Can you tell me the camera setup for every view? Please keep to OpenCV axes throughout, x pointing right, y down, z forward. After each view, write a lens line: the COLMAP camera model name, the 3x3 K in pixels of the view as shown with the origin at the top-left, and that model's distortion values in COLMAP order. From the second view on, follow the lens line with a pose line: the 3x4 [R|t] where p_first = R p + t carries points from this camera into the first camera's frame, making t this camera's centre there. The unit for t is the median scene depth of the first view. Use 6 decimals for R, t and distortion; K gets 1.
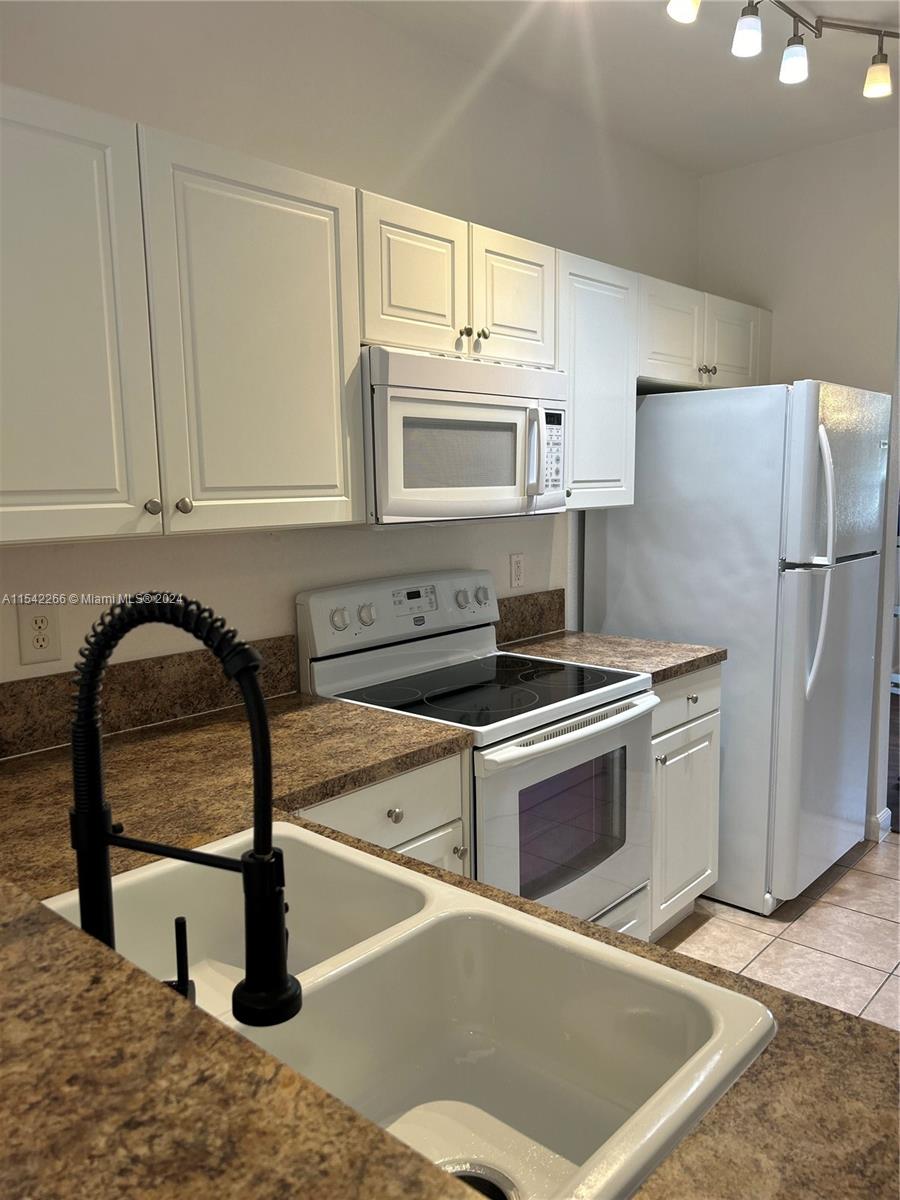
lens RADIAL K [[902.6, 0, 449.5], [0, 902.6, 609.6], [0, 0, 1]] dist [0.068151, -0.079570]
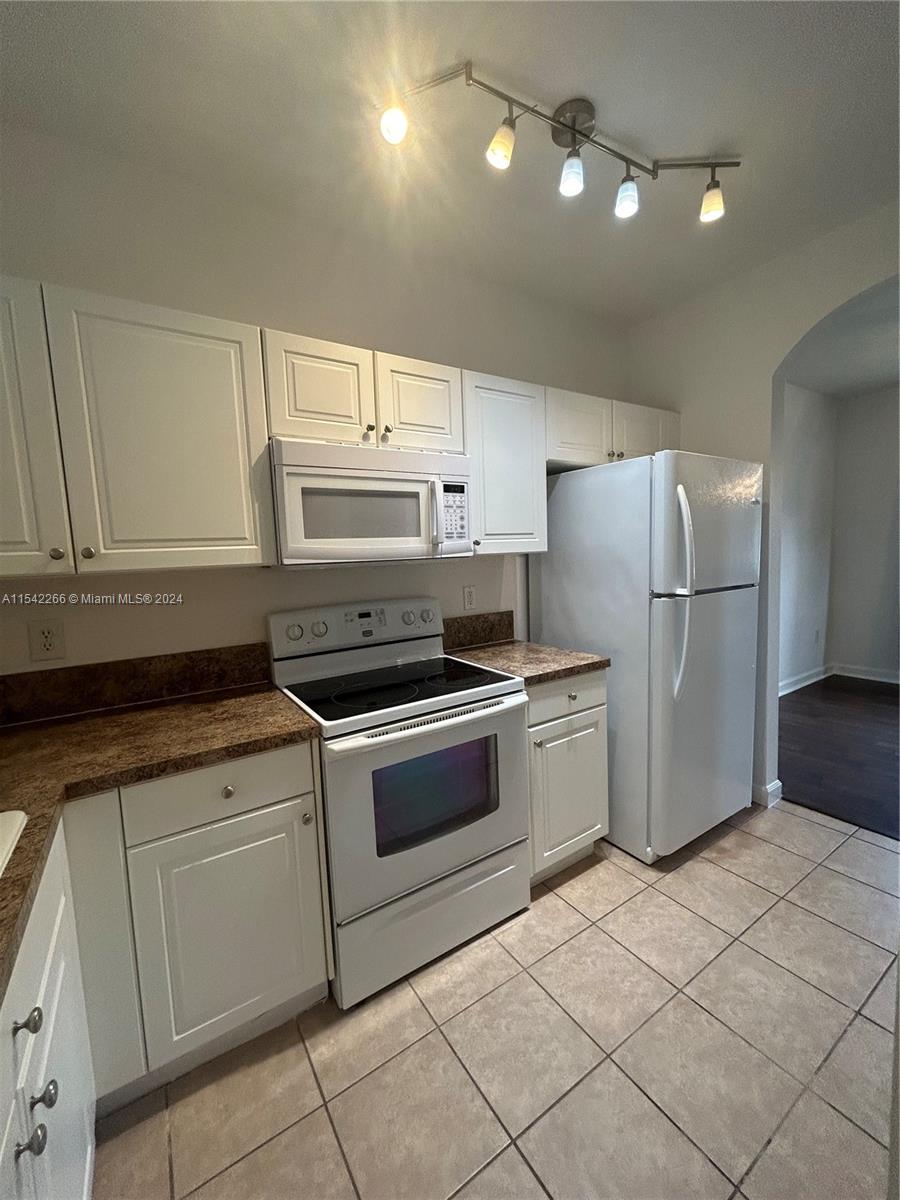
lens RADIAL K [[481.5, 0, 450.0], [0, 481.5, 600.0], [0, 0, 1]] dist [0.000557, -0.000009]
pose [[0.965689, 0.003568, -0.259676, 0.299406], [-0.012549, 0.999379, -0.032939, -0.017579], [0.259397, 0.035067, 0.965134, 0.299634]]
